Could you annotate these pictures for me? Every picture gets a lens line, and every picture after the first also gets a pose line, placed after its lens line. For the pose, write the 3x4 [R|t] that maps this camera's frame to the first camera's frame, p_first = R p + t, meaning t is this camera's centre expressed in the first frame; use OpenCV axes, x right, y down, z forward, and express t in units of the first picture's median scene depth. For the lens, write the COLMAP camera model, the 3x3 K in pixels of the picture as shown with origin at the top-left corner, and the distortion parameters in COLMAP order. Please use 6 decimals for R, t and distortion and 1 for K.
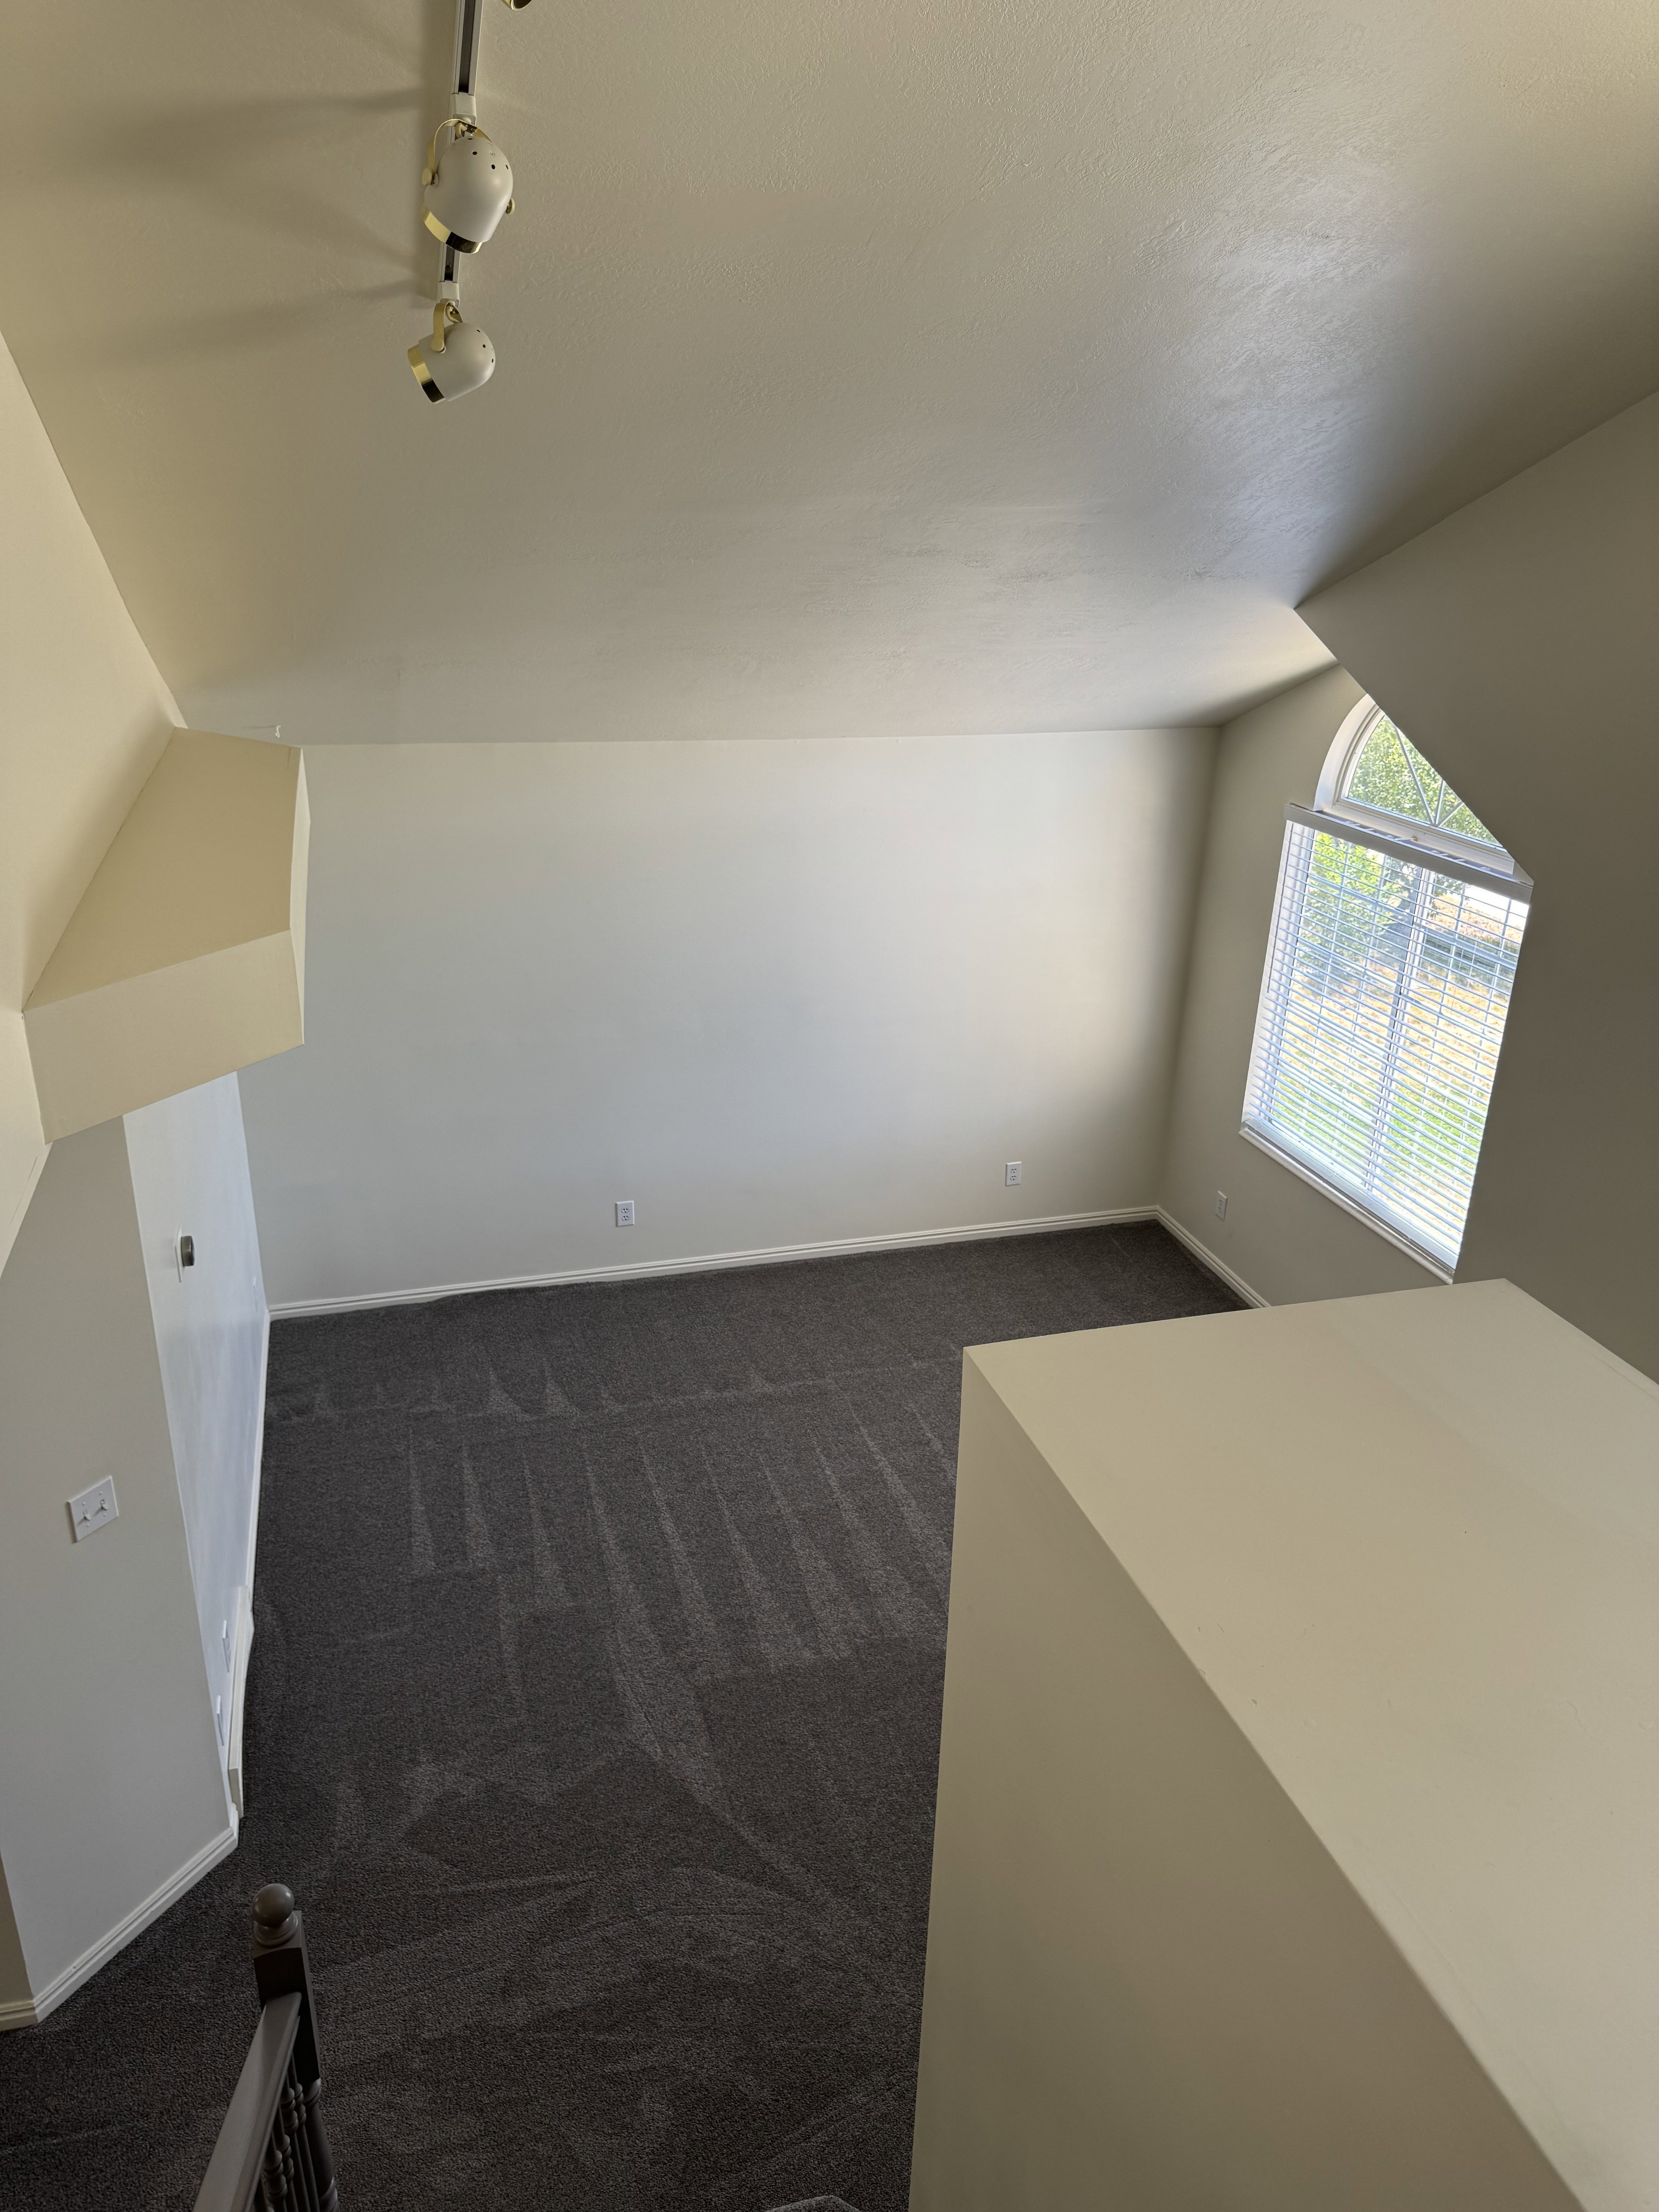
lens RADIAL K [[1537.2, 0, 824.5], [0, 1537.2, 1107.0], [0, 0, 1]] dist [0.119420, -0.207208]
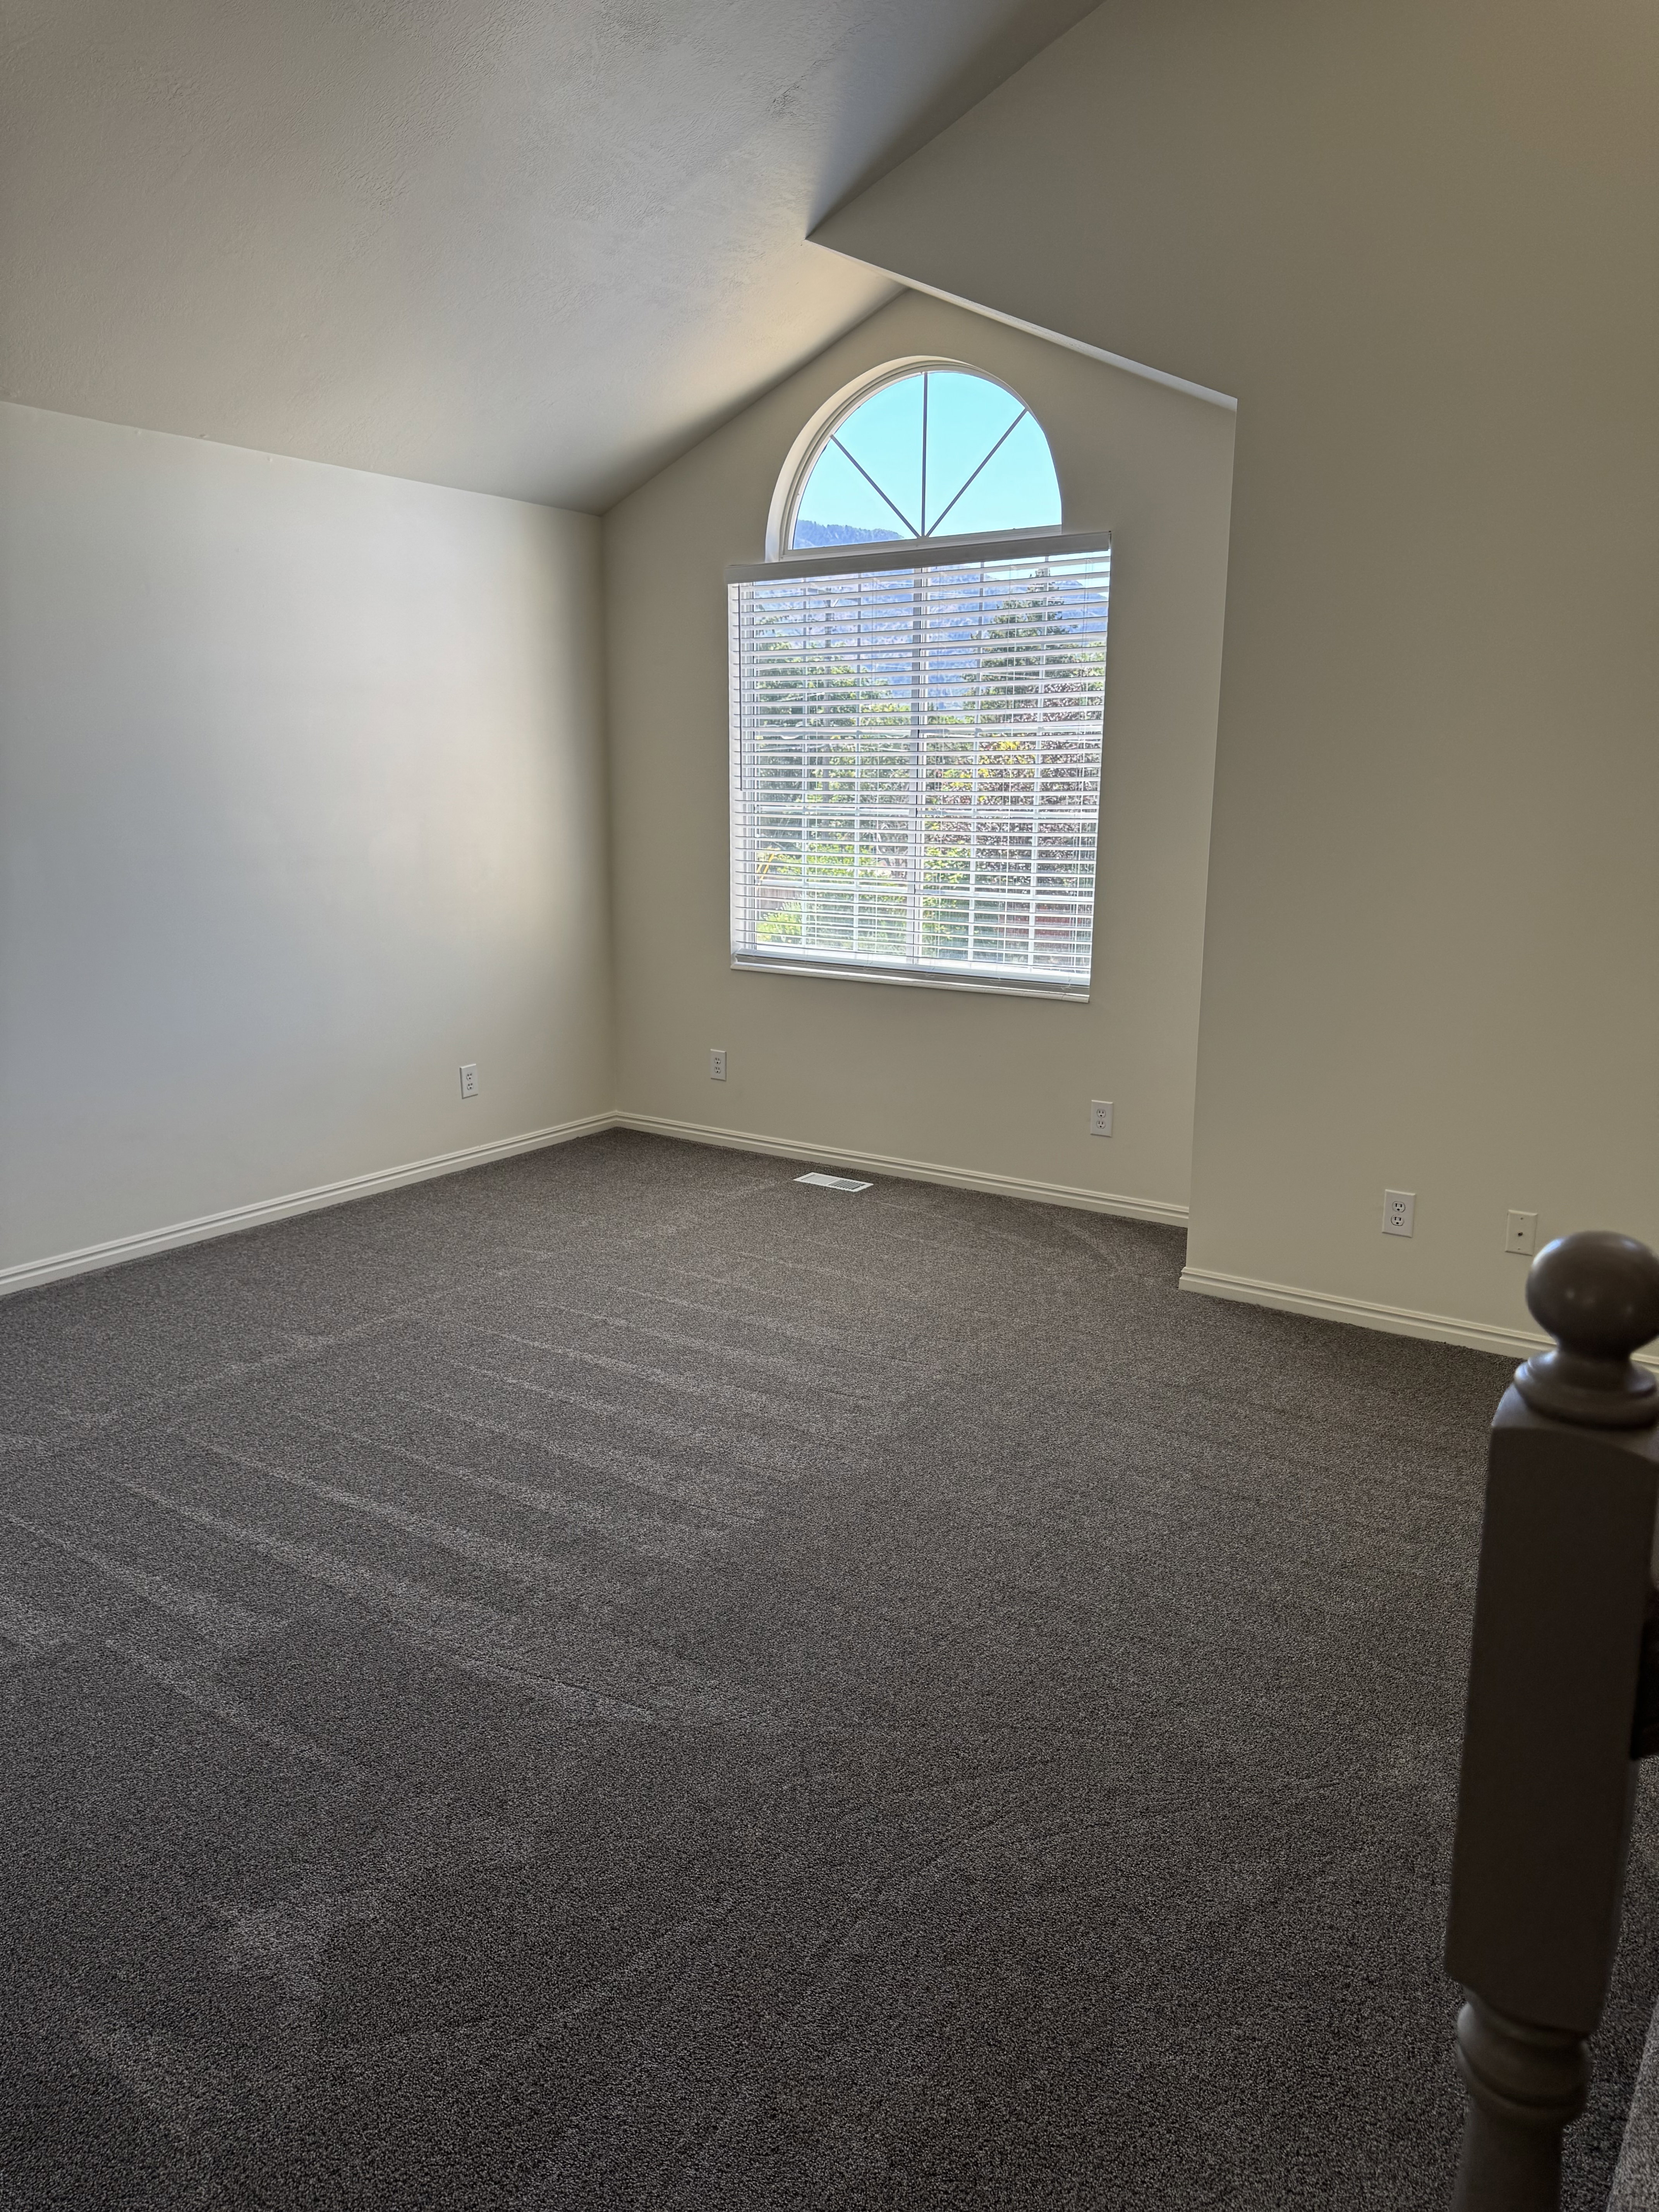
lens RADIAL K [[1537.2, 0, 824.5], [0, 1537.2, 1107.0], [0, 0, 1]] dist [0.119420, -0.207208]
pose [[0.767530, -0.150034, 0.623208, -0.309943], [0.252692, 0.964312, -0.079057, 0.222843], [-0.589105, 0.218158, 0.778050, 0.404153]]
